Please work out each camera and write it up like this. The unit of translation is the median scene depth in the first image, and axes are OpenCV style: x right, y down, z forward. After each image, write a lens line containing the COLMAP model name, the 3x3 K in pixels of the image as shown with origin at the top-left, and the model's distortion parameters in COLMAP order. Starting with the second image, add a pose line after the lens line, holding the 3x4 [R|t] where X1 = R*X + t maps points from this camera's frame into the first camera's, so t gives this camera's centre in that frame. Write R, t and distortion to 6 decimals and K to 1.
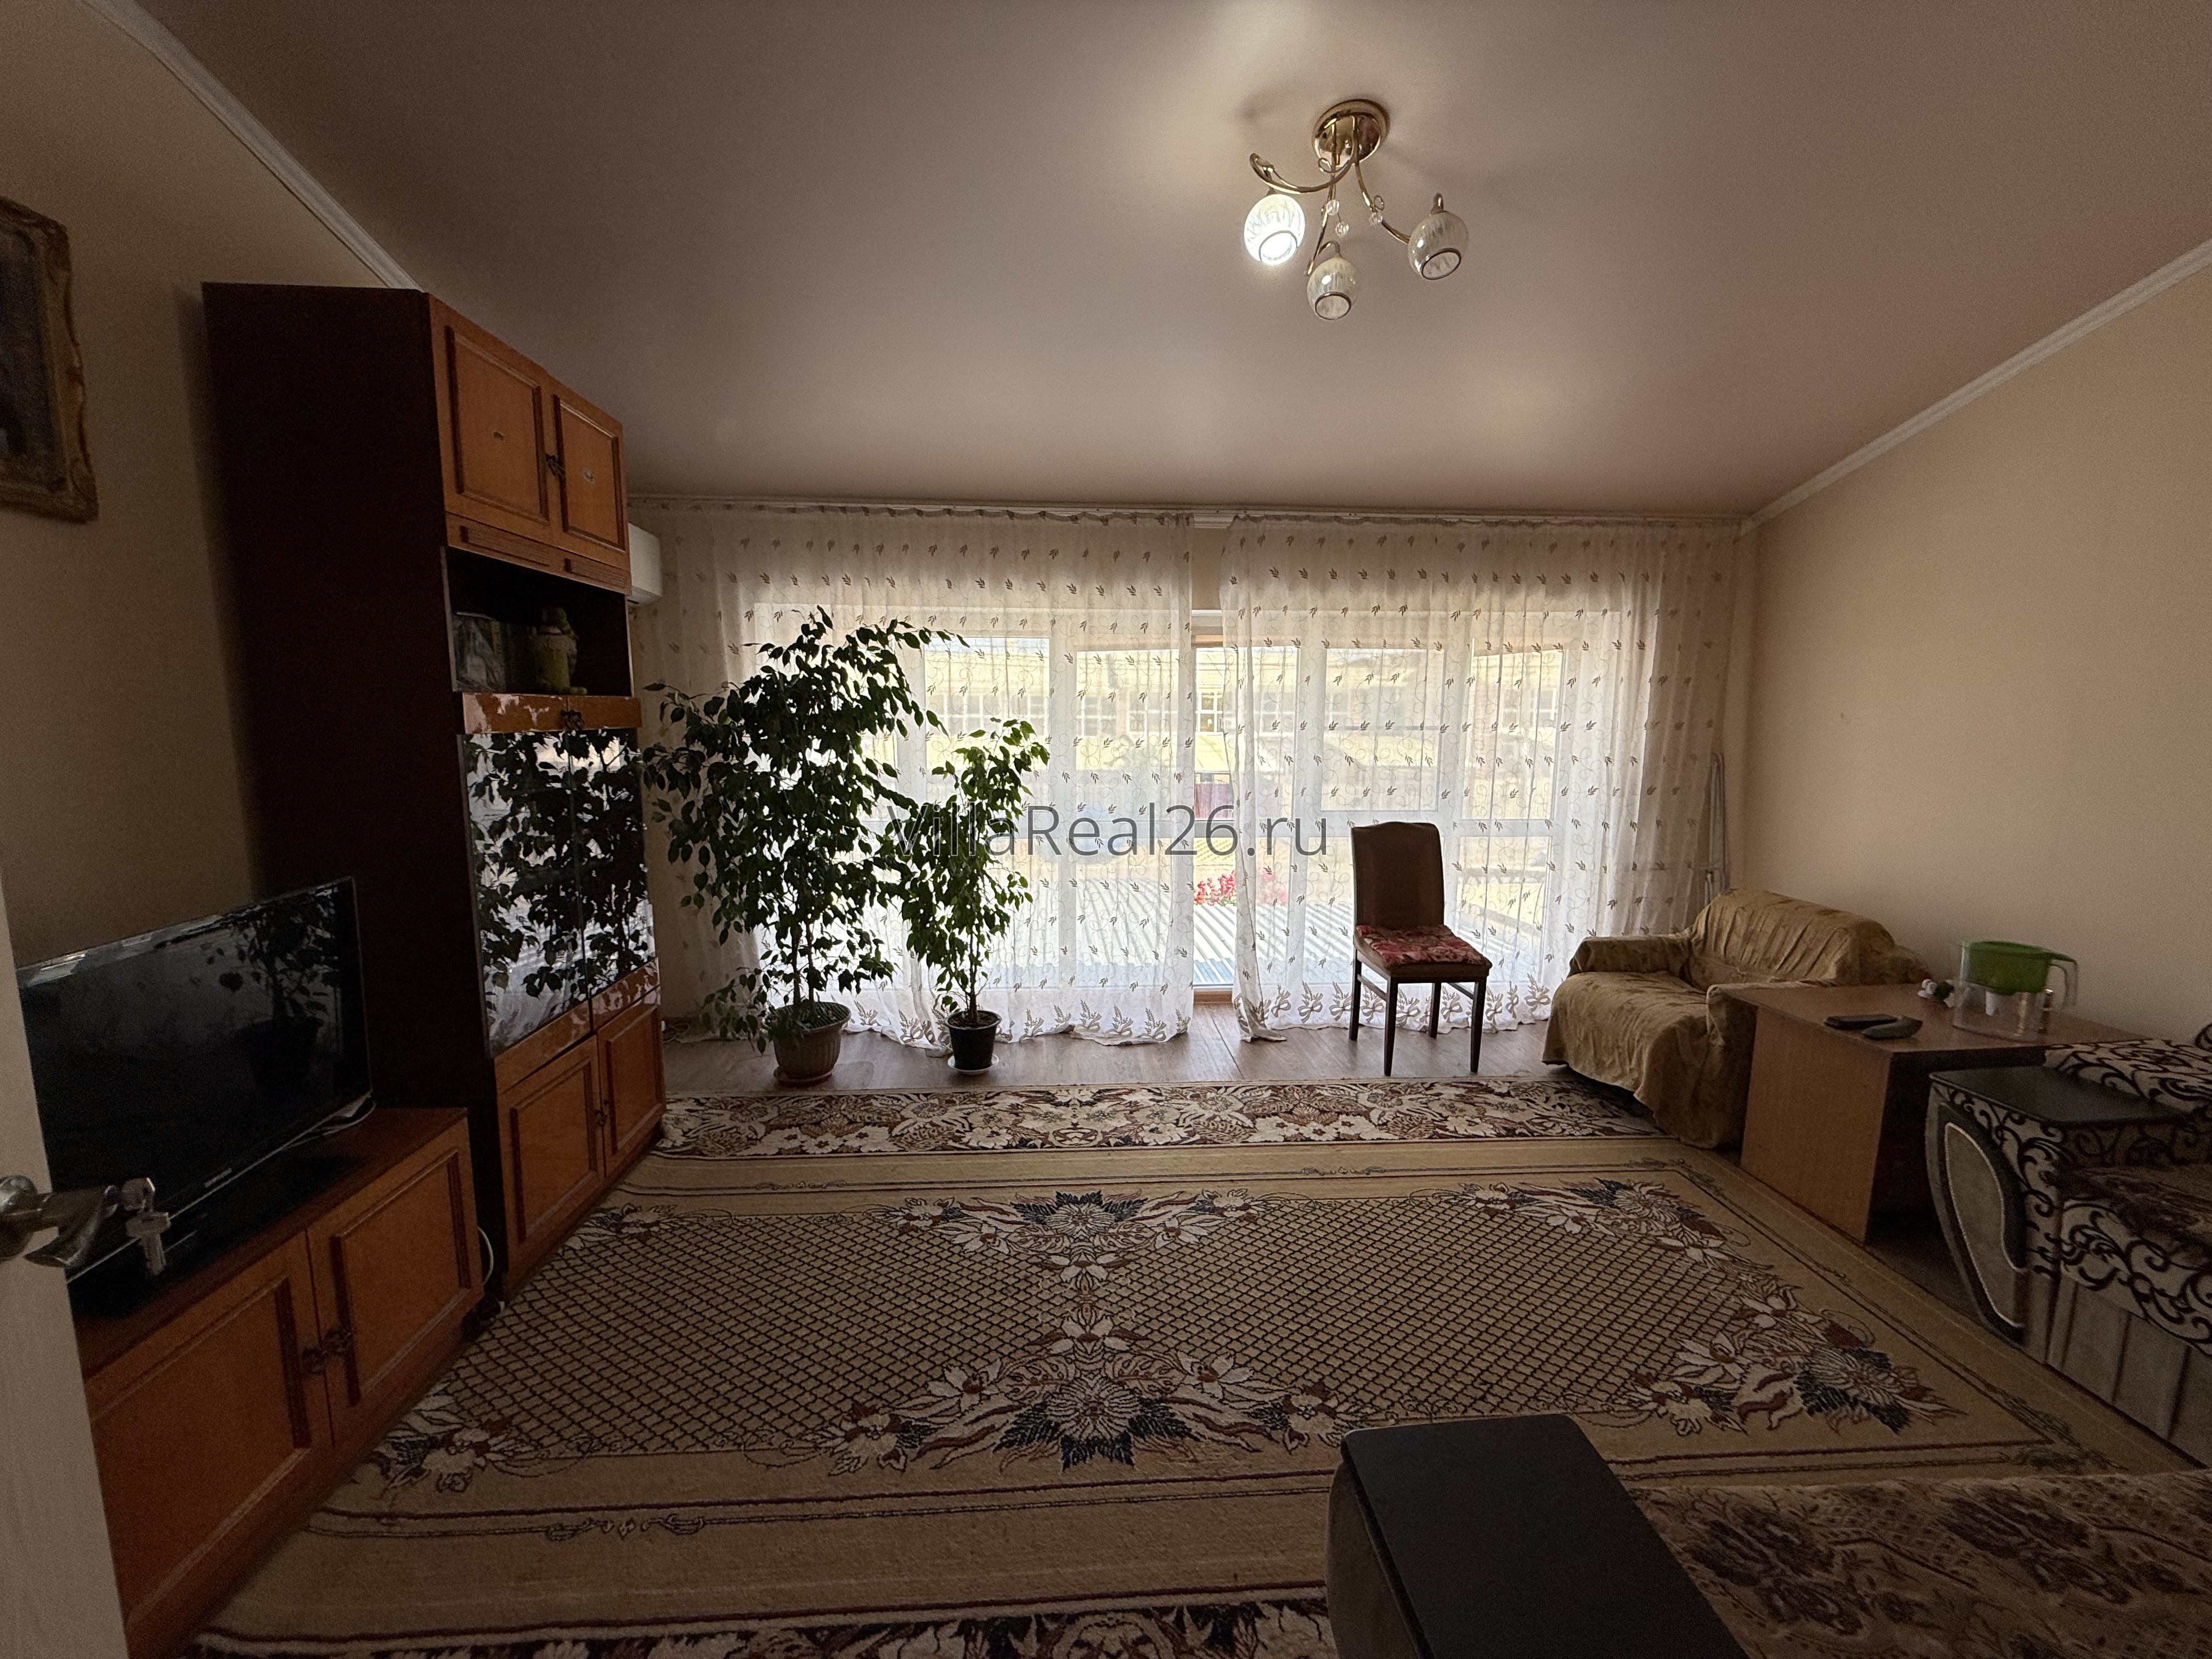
lens RADIAL K [[887.1, 0, 1098.9], [0, 887.1, 827.8], [0, 0, 1]] dist [-0.000802, 0.000283]
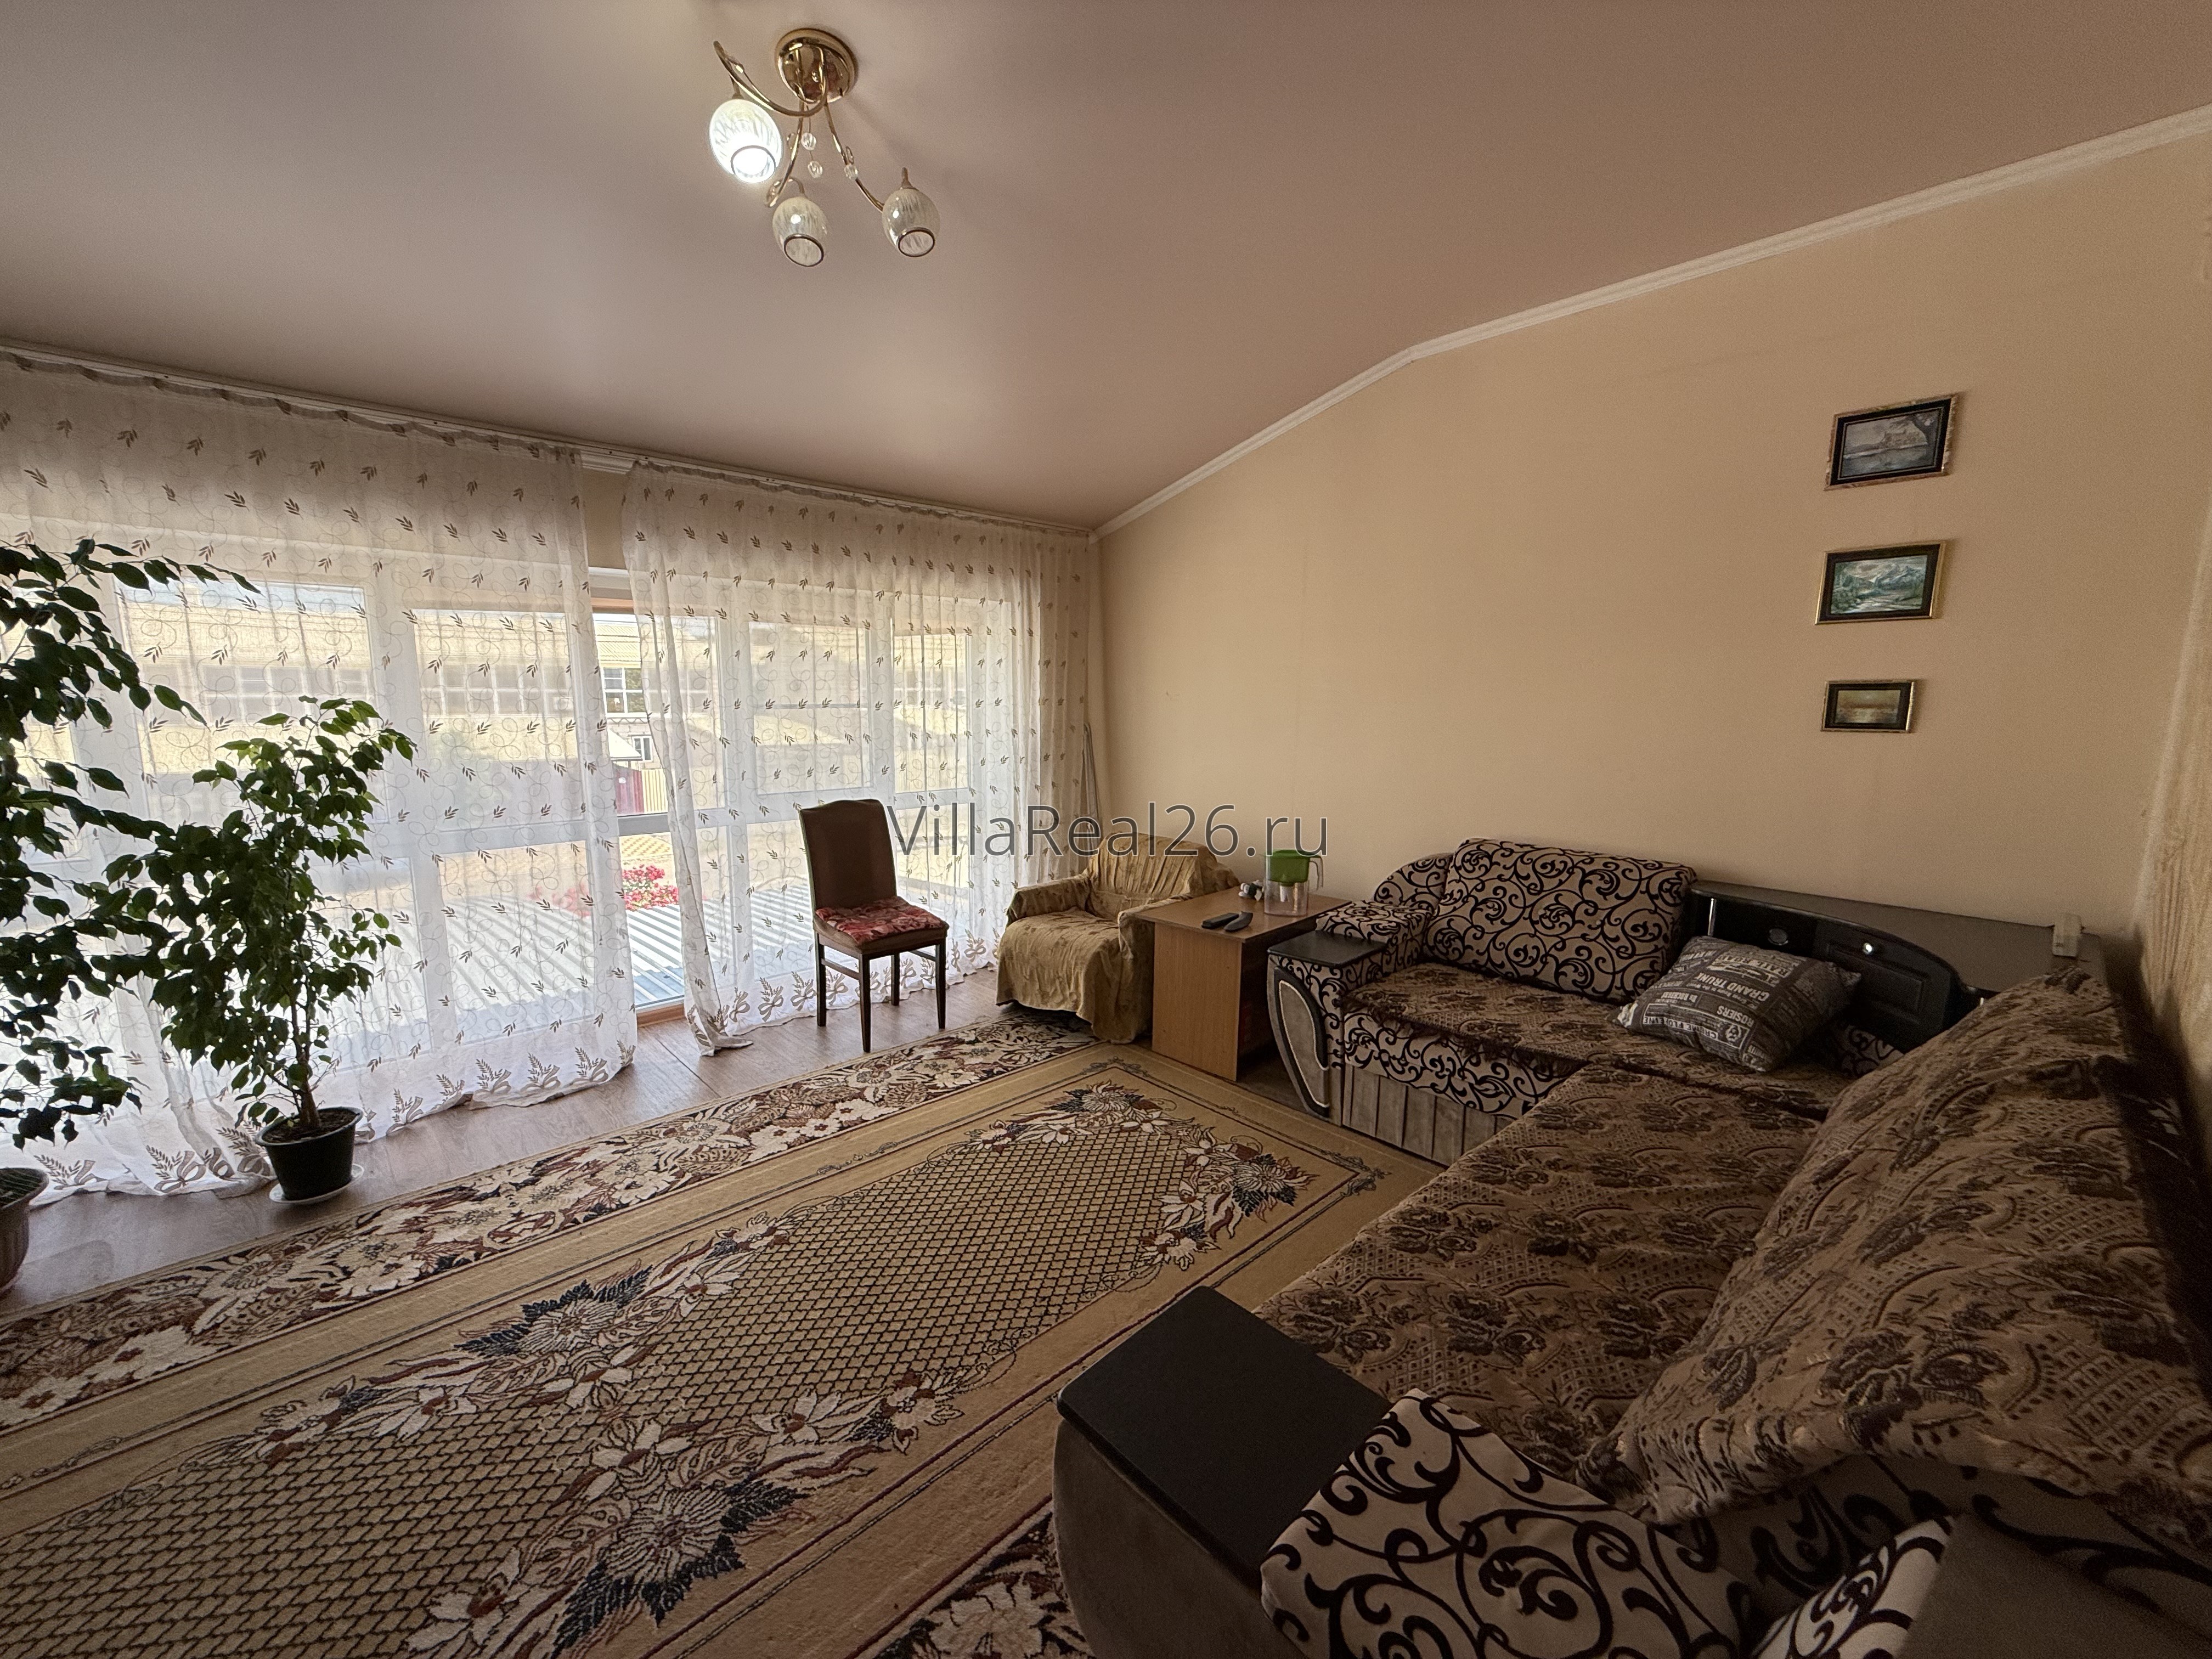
lens RADIAL K [[887.1, 0, 1098.9], [0, 887.1, 827.8], [0, 0, 1]] dist [-0.000802, 0.000283]
pose [[0.767376, -0.096276, 0.633929, -0.095326], [0.081362, 0.995292, 0.052667, -0.006255], [-0.636015, 0.011162, 0.771596, 0.060227]]
